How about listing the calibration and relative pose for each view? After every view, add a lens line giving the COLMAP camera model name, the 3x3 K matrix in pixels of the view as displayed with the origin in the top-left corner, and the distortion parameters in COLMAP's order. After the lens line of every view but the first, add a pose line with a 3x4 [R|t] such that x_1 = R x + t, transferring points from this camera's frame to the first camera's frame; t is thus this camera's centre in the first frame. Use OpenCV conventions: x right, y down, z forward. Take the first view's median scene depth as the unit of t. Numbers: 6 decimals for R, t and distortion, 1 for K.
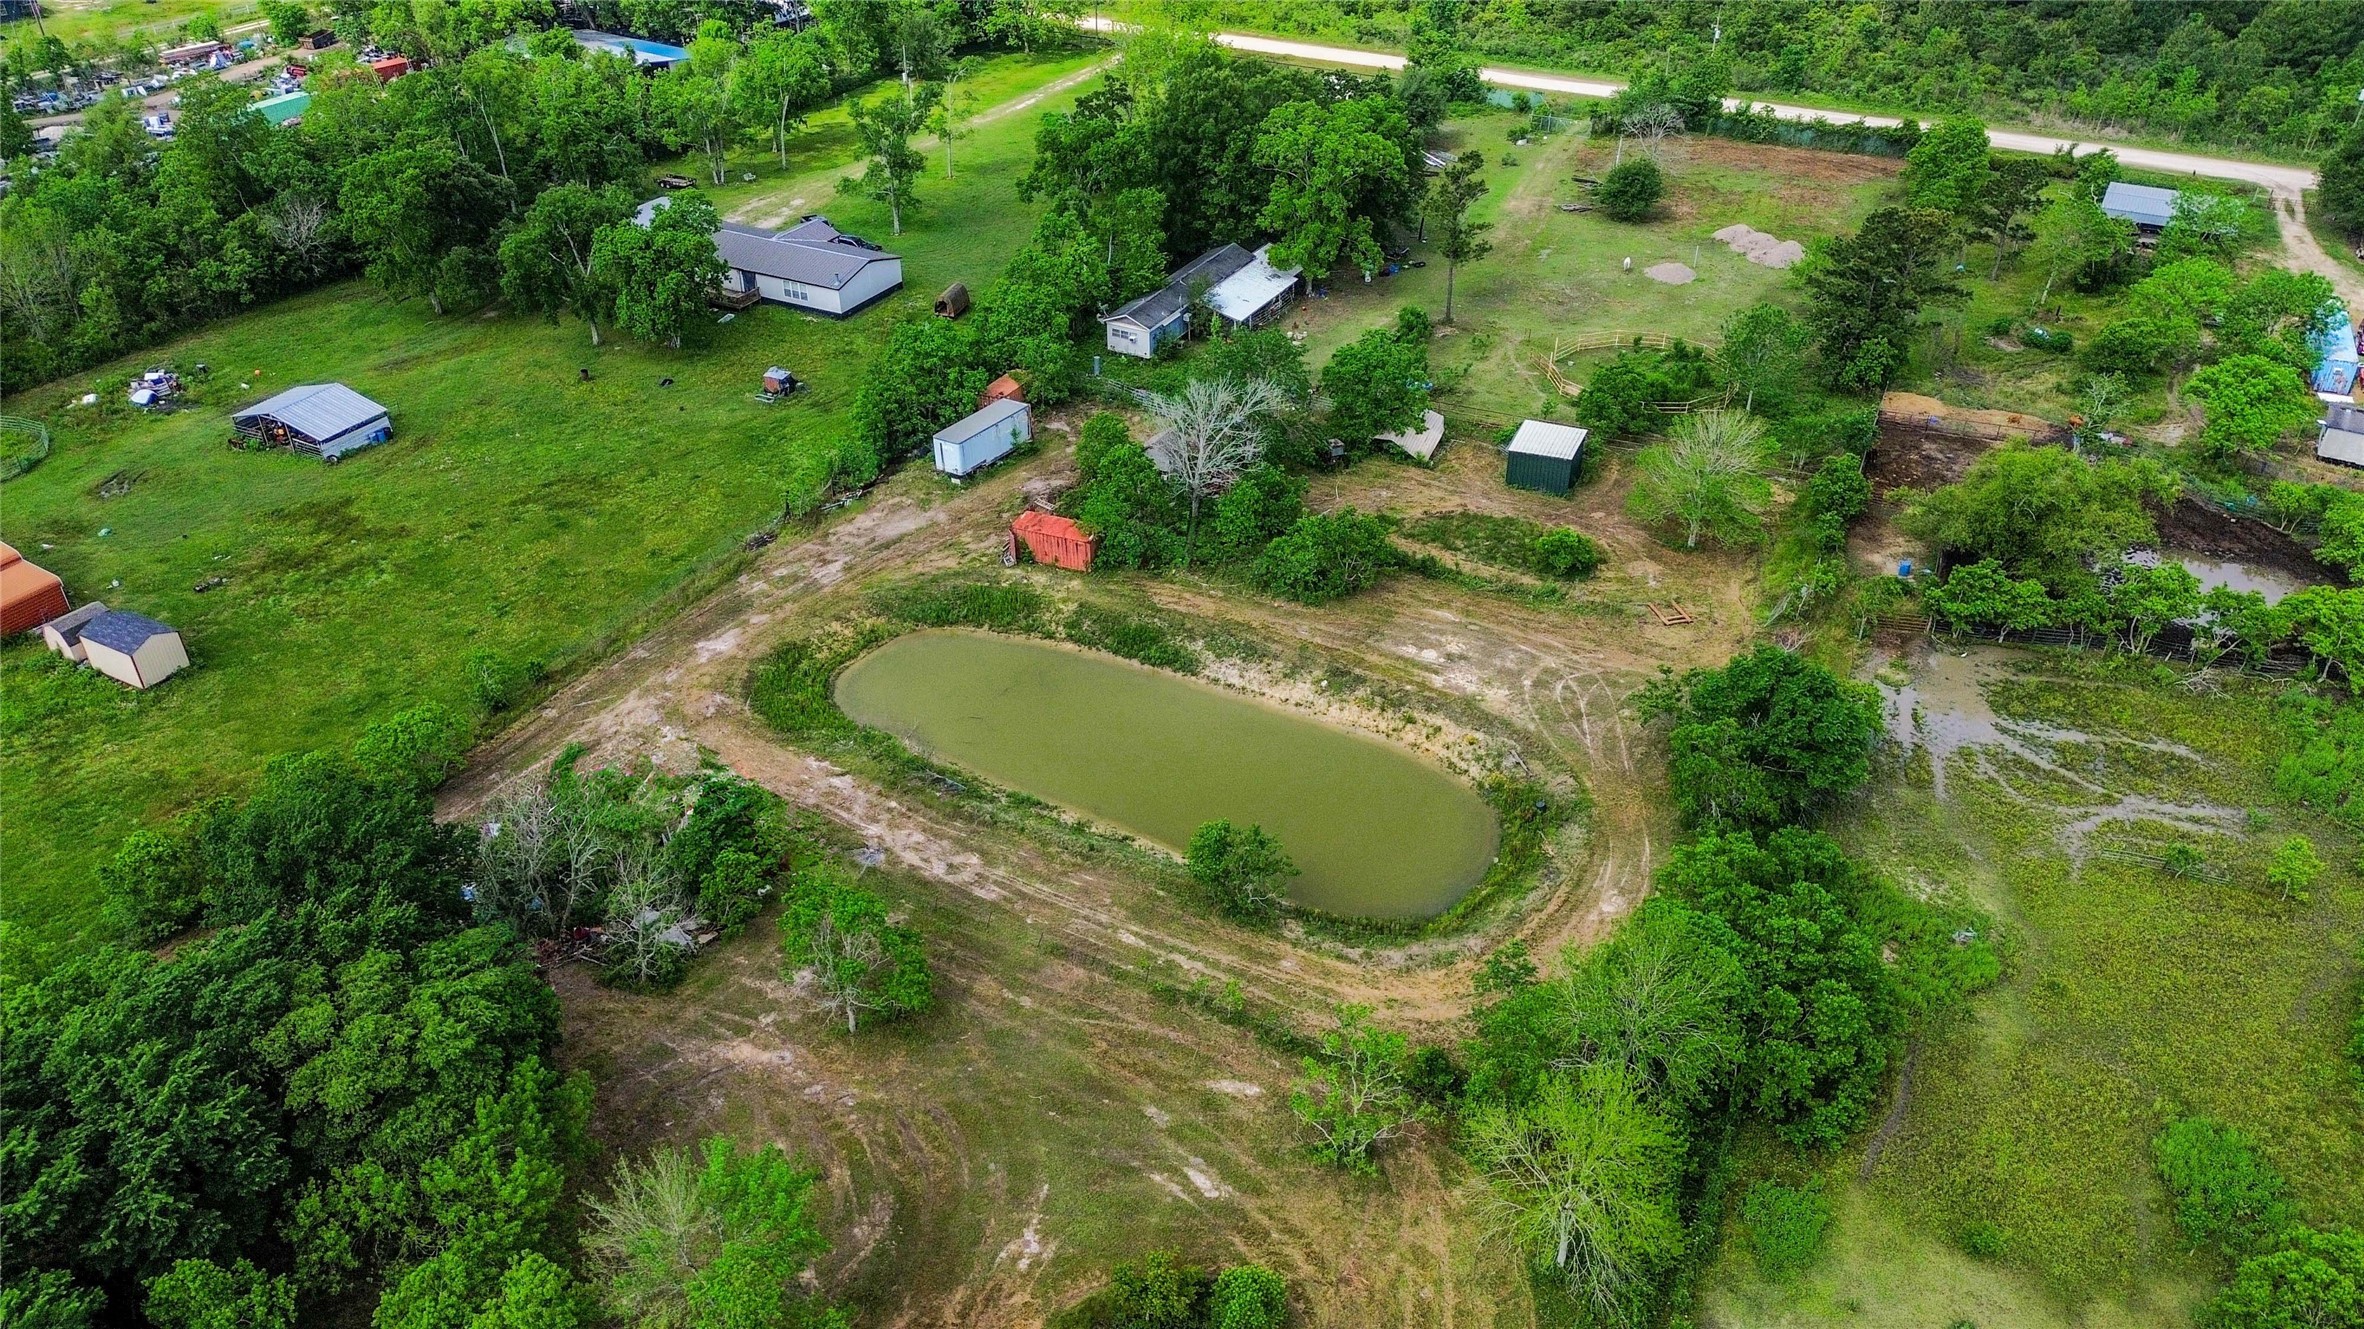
lens RADIAL K [[1676.9, 0, 1188.5], [0, 1676.9, 671.9], [0, 0, 1]] dist [0.073385, -0.070638]
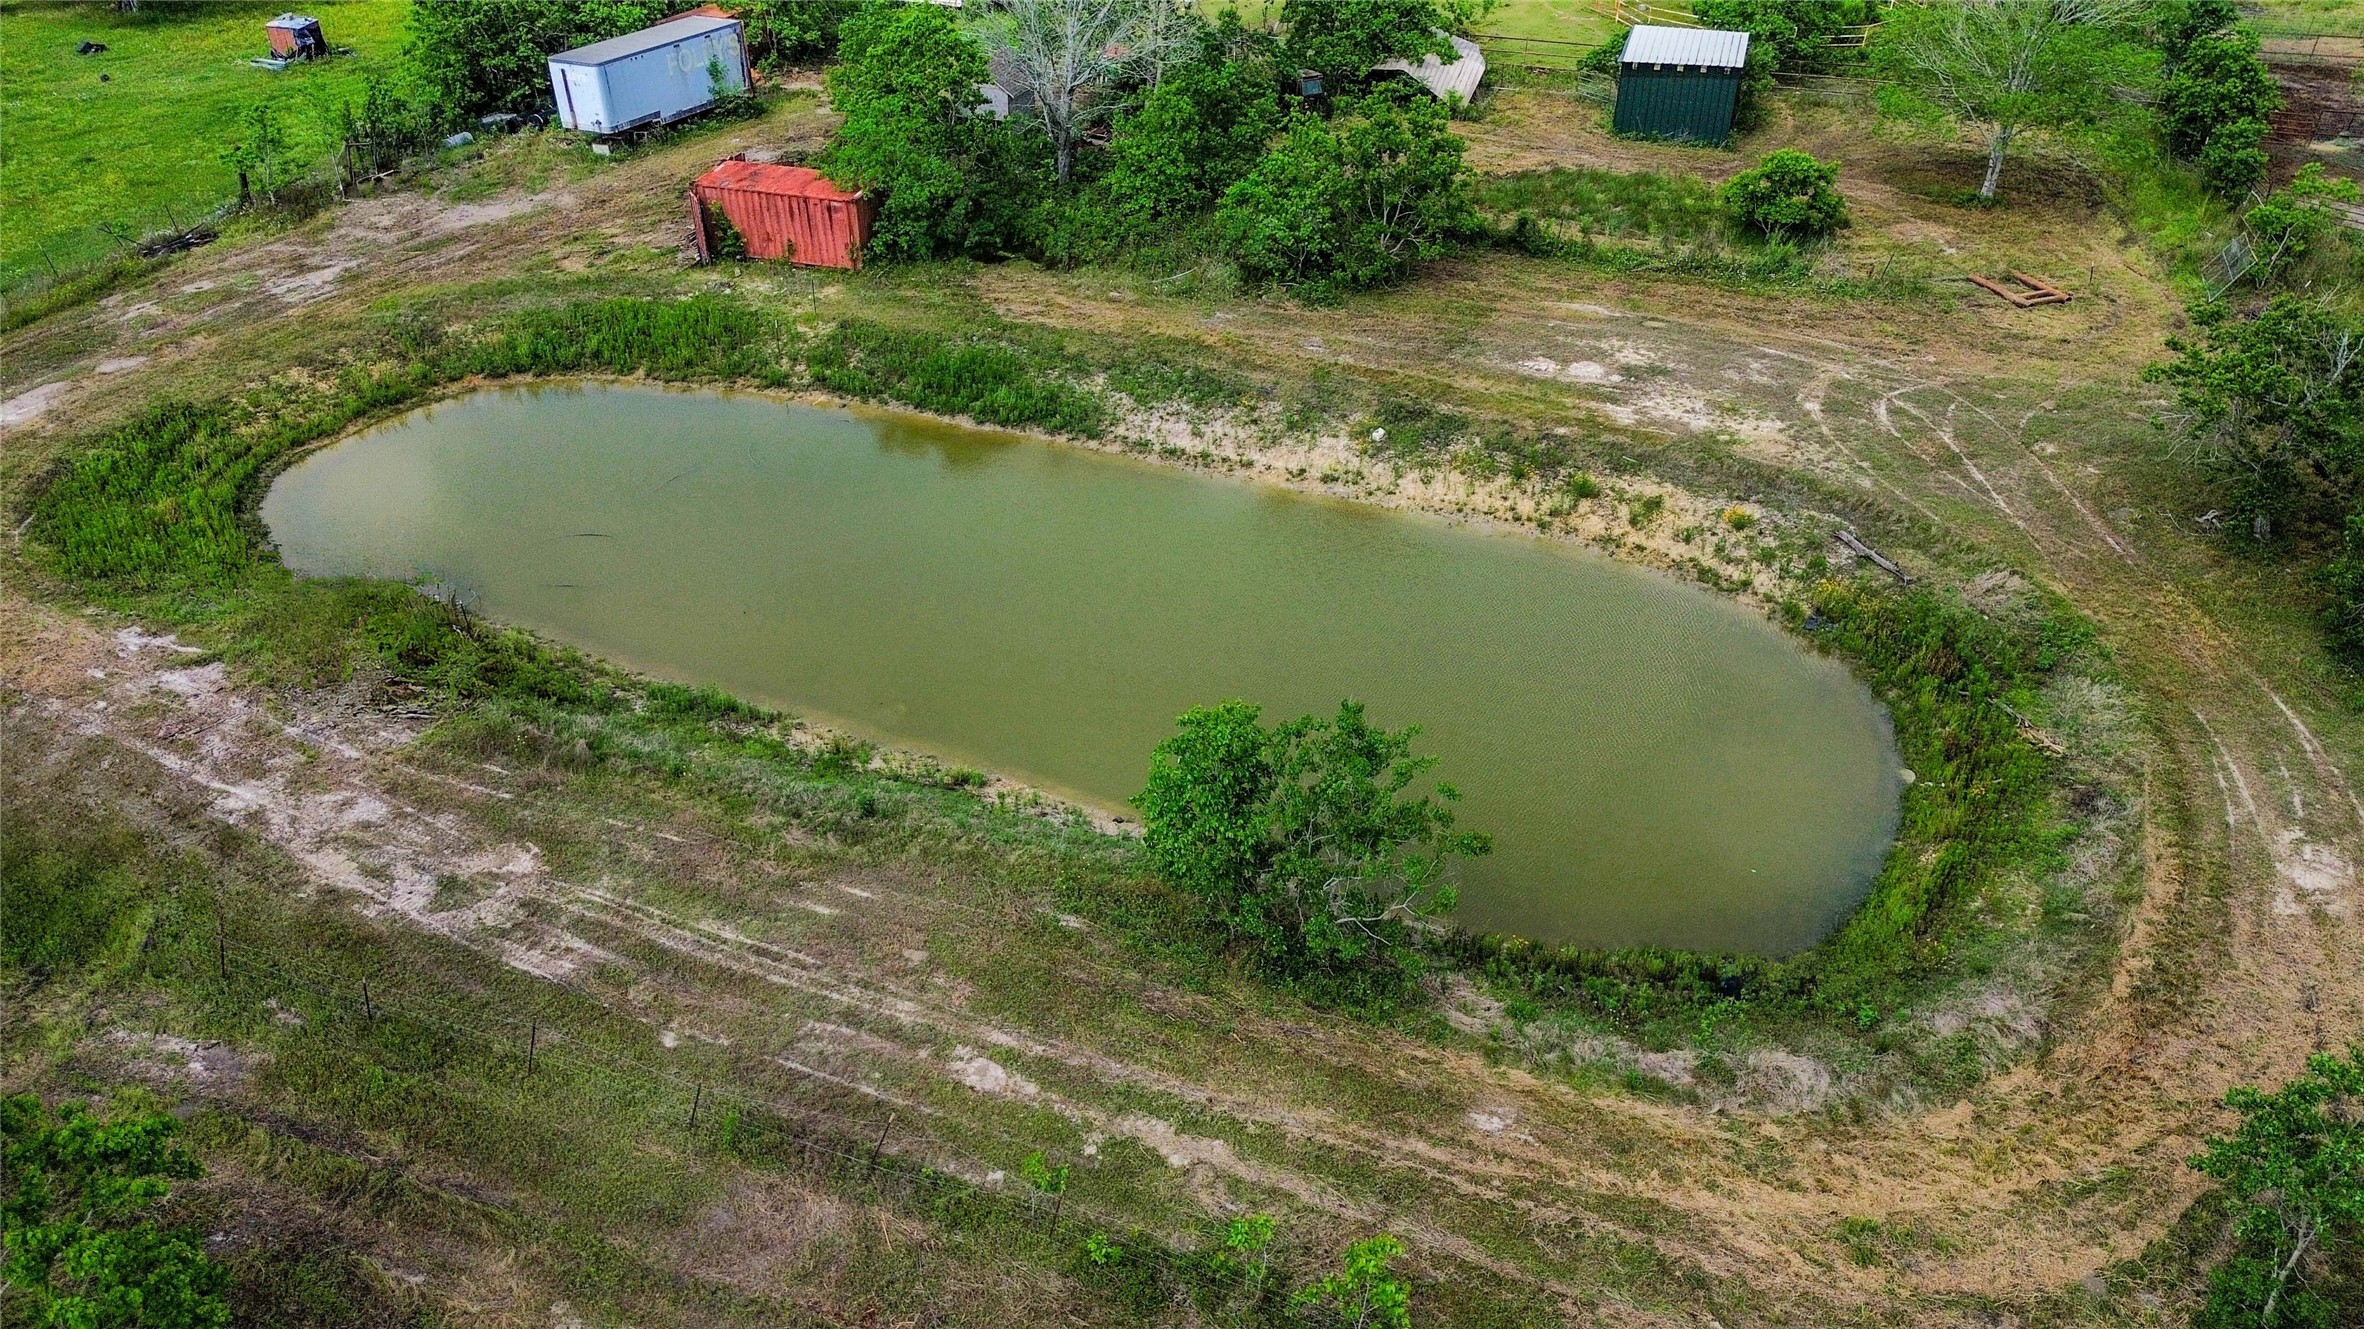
lens RADIAL K [[1676.9, 0, 1184.0], [0, 1676.9, 683.3], [0, 0, 1]] dist [0.073385, -0.070638]
pose [[0.994182, -0.055320, 0.092419, -0.018846], [0.054048, 0.998407, 0.016211, 0.065095], [-0.093168, -0.011122, 0.995588, 0.543229]]
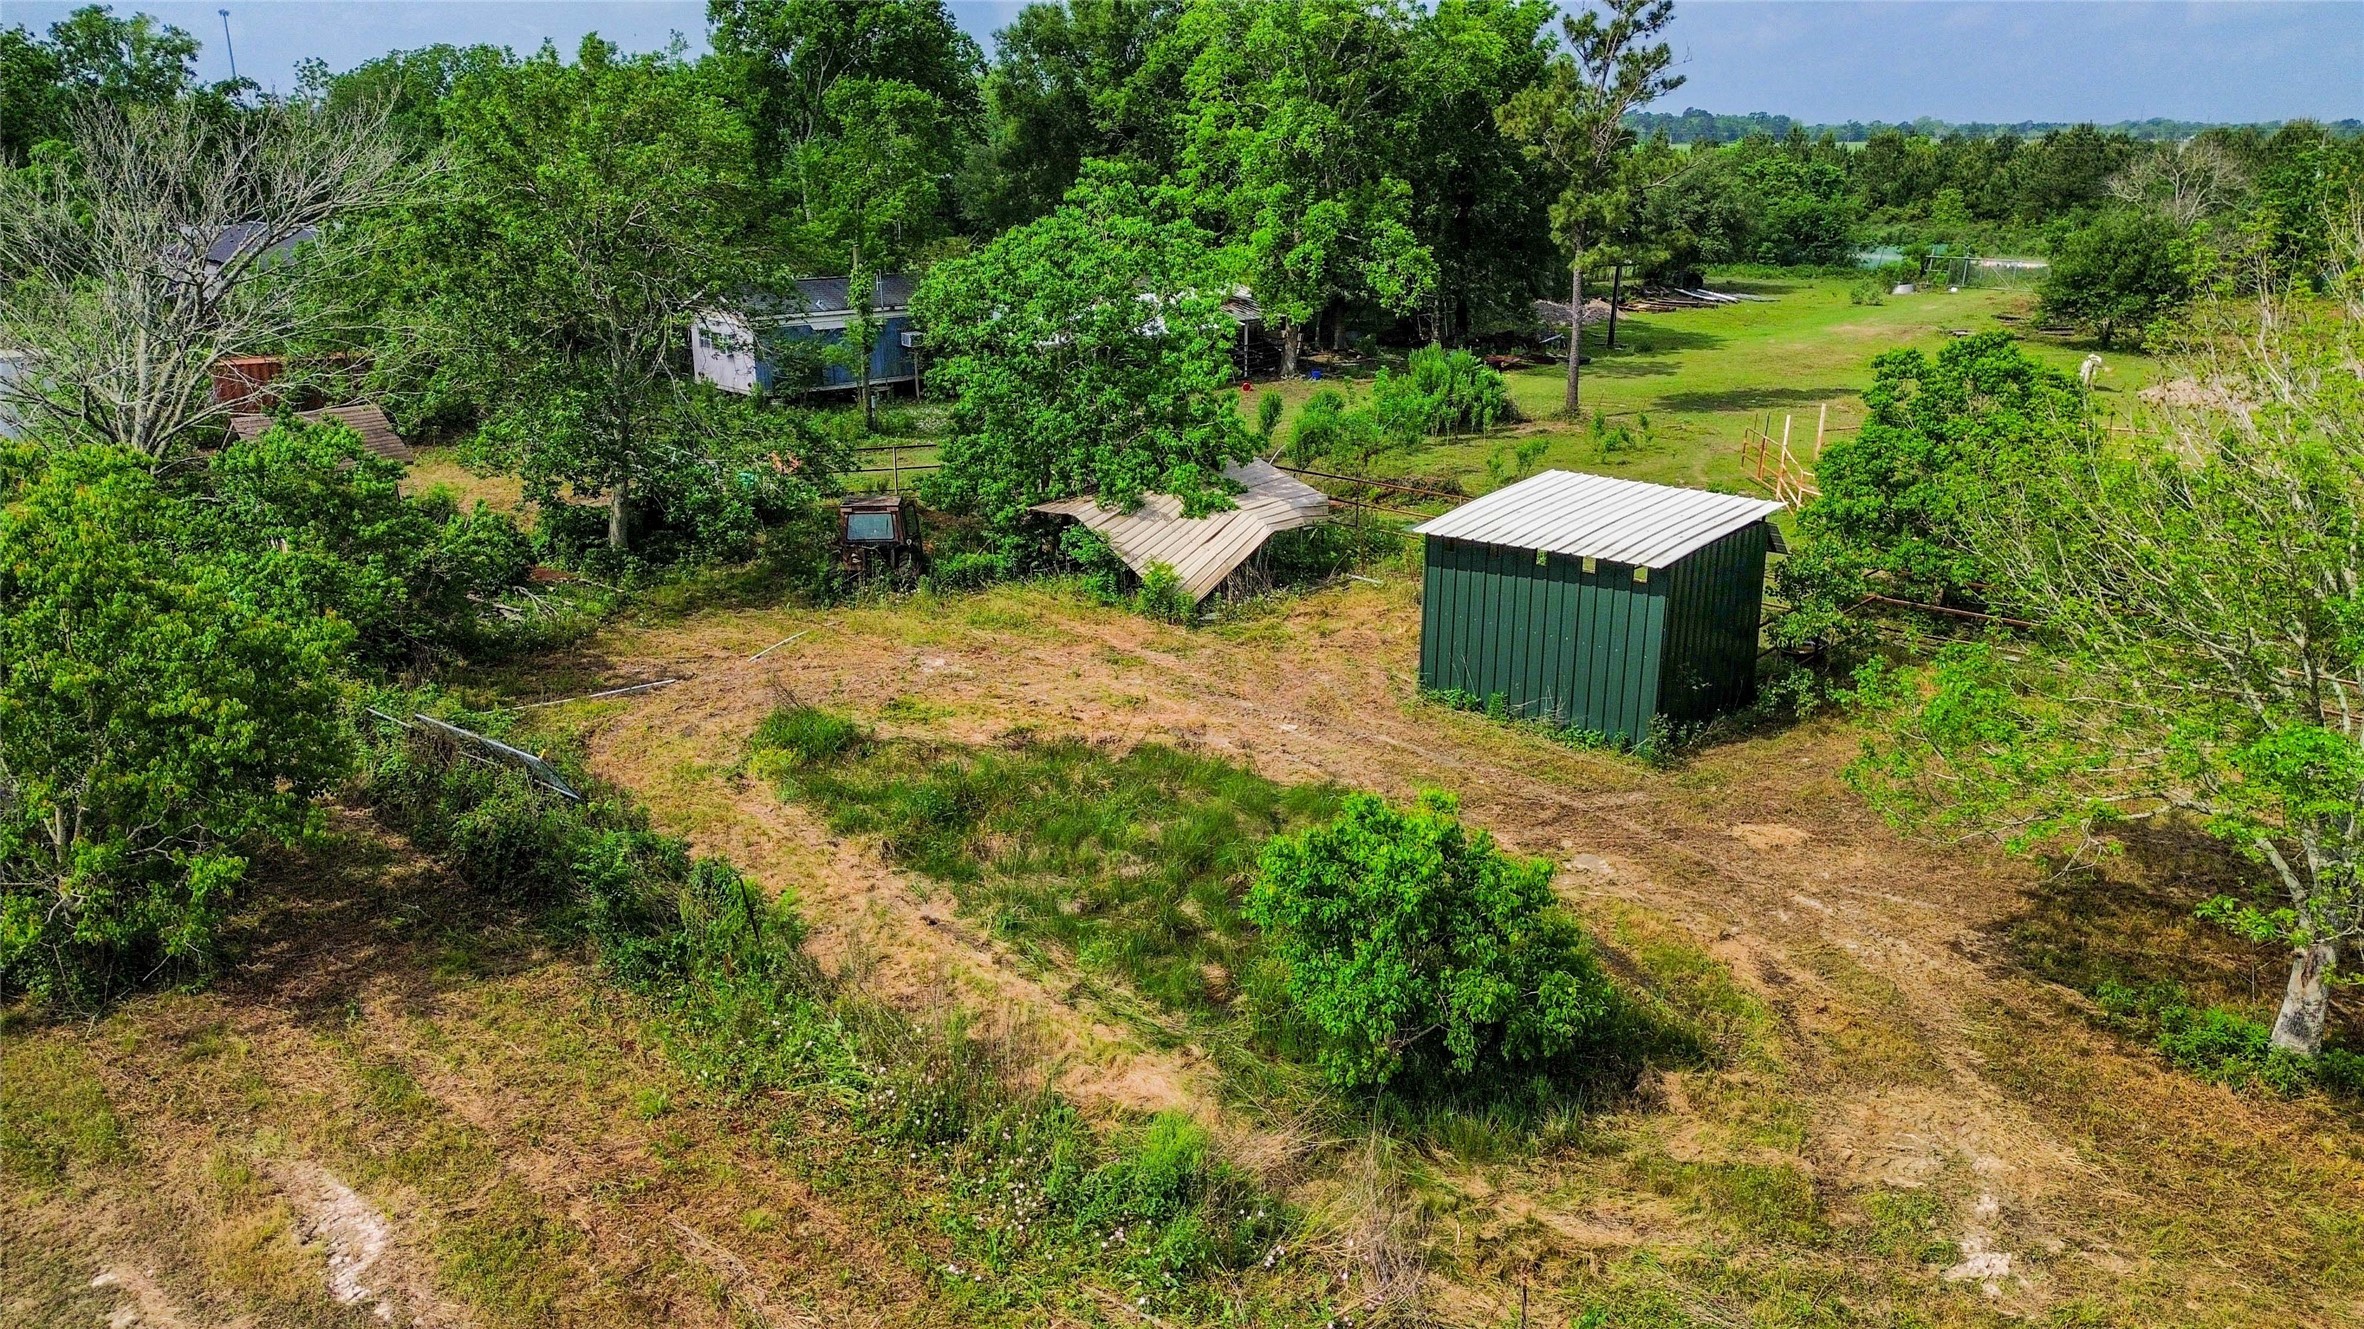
lens RADIAL K [[1676.9, 0, 1187.7], [0, 1676.9, 658.7], [0, 0, 1]] dist [0.073385, -0.070638]
pose [[0.956195, 0.097133, -0.276145, 0.269004], [-0.167711, 0.954953, -0.244822, -0.059780], [0.239925, 0.280410, 0.929412, 0.918507]]
